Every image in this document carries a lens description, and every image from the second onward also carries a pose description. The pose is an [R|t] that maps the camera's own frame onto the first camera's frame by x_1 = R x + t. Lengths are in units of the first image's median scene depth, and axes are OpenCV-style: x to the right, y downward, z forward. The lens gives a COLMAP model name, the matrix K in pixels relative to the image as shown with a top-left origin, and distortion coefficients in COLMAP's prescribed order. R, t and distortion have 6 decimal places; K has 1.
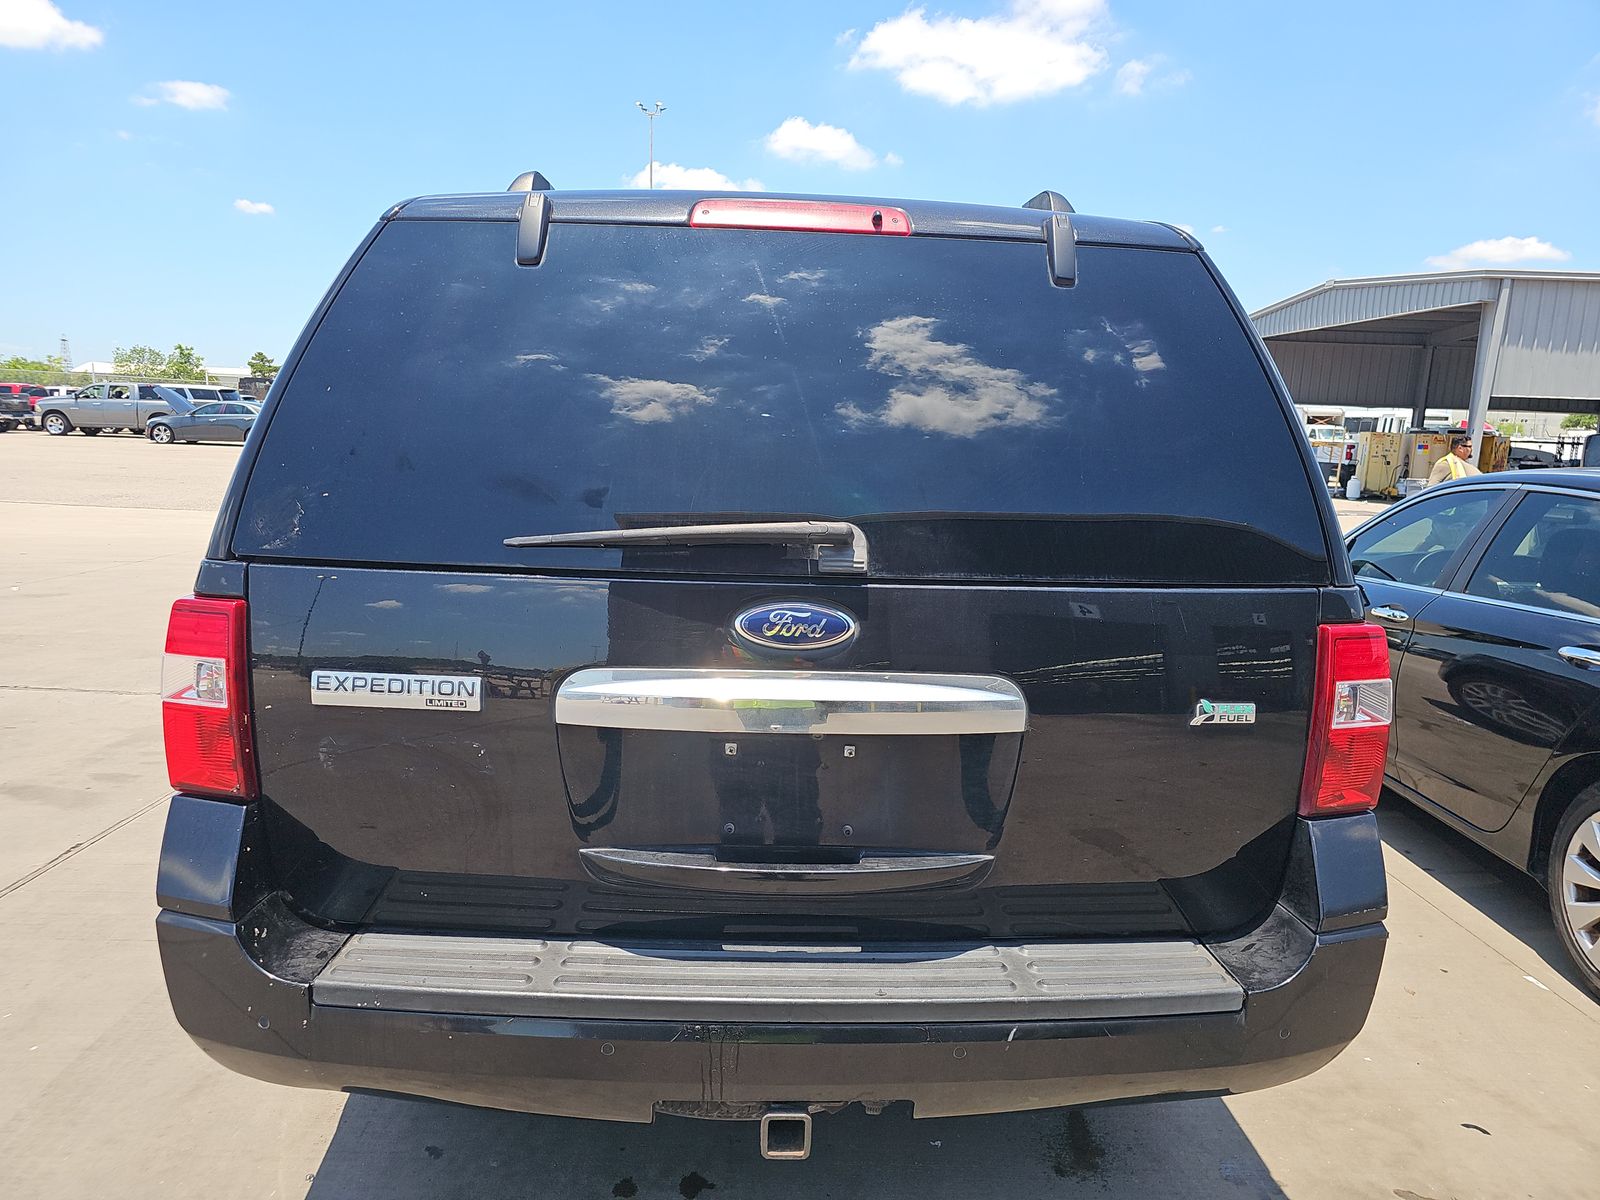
lens RADIAL K [[1109.5, 0, 826.6], [0, 1109.5, 603.7], [0, 0, 1]] dist [0.023153, -0.009471]
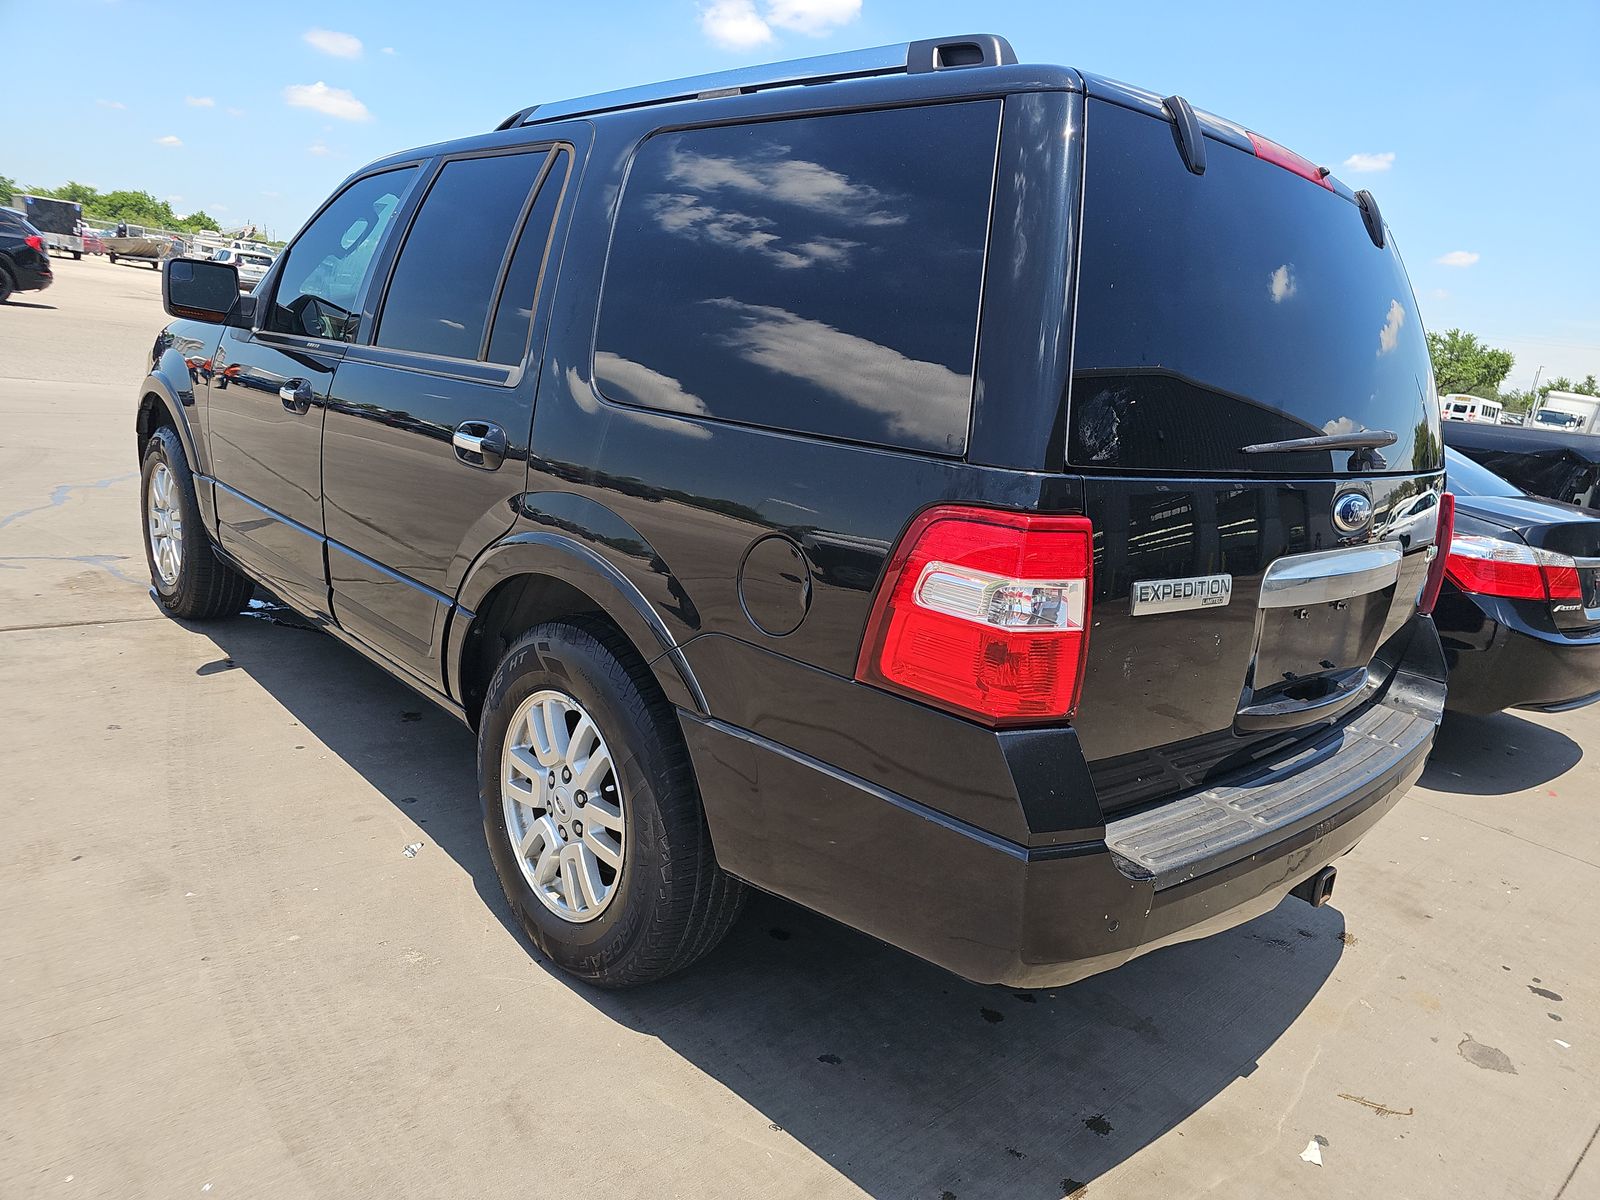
lens RADIAL K [[1059.4, 0, 866.6], [0, 1059.4, 598.7], [0, 0, 1]] dist [0.028863, -0.001632]
pose [[0.728249, -0.102563, 0.677594, -1.235422], [0.004785, 0.989475, 0.144627, -0.061893], [-0.685296, -0.102082, 0.721075, 0.459843]]
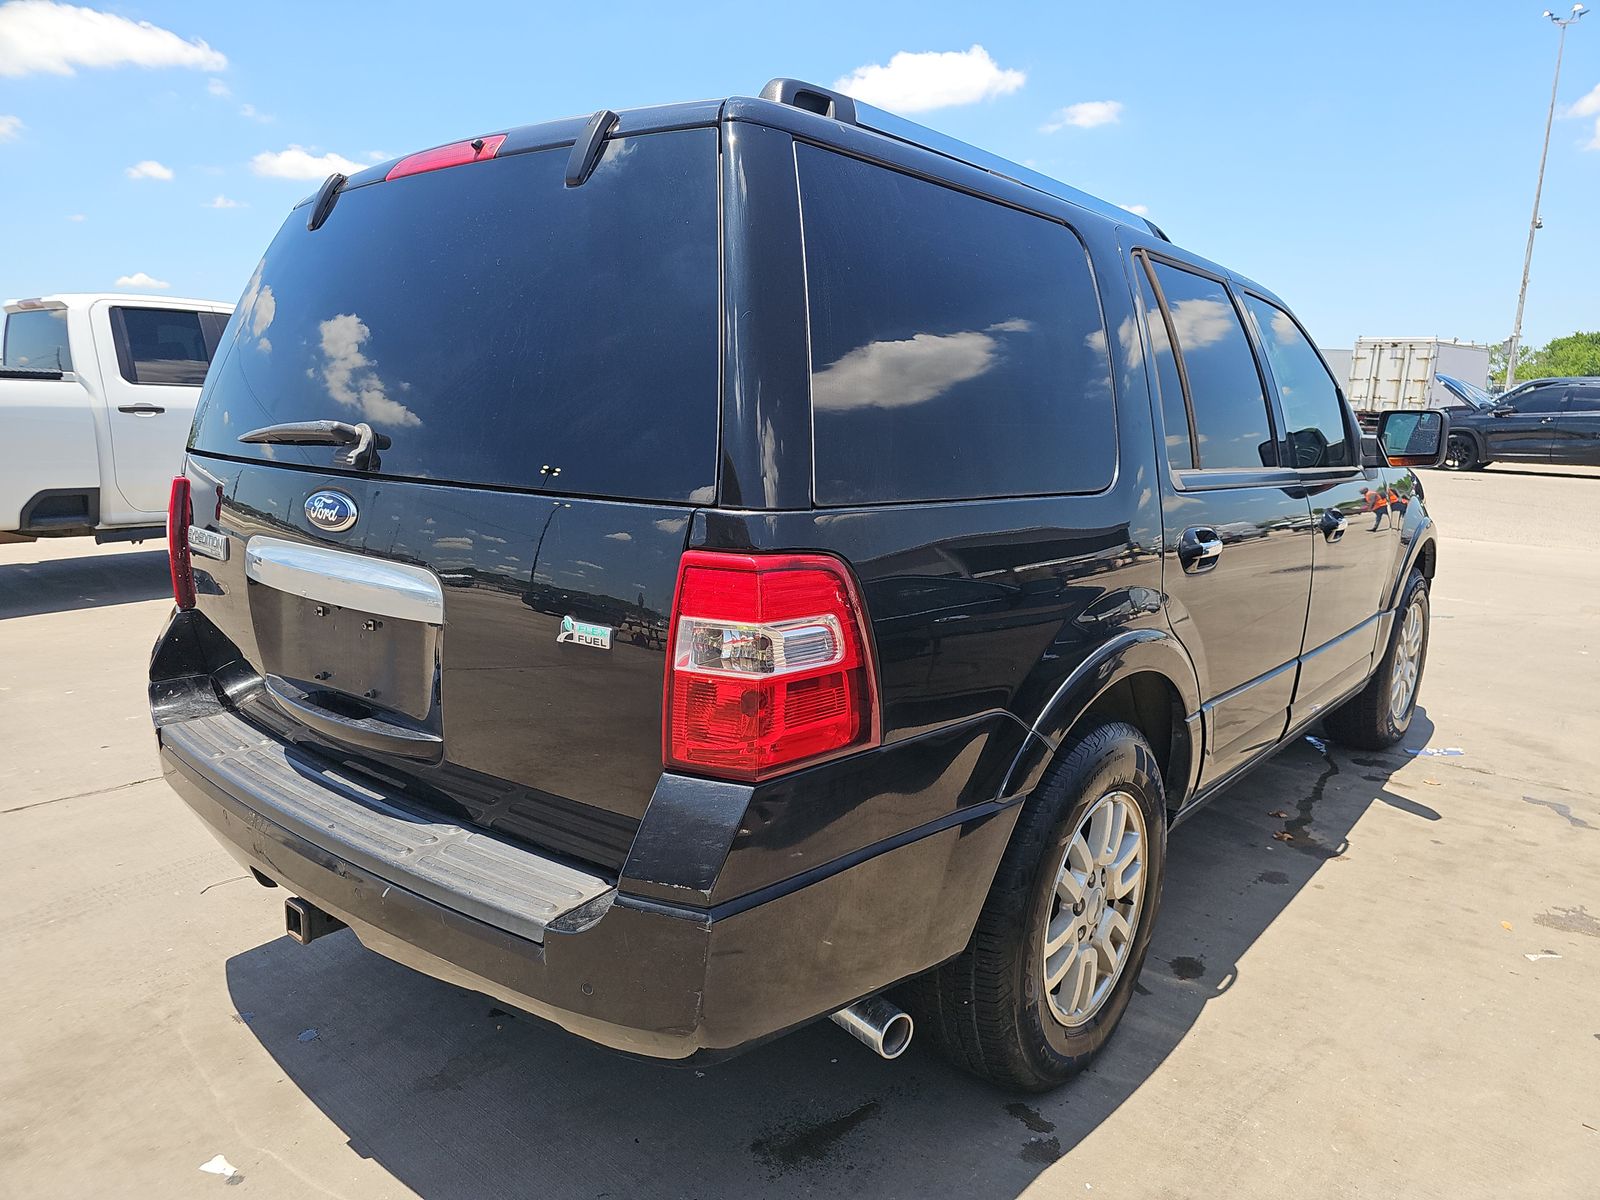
lens RADIAL K [[1109.5, 0, 826.6], [0, 1109.5, 603.7], [0, 0, 1]] dist [0.023153, -0.009471]
pose [[0.733040, 0.104484, -0.672112, 1.128671], [-0.095782, 0.994142, 0.050081, 0.008077], [0.673407, 0.027665, 0.738754, 0.454775]]
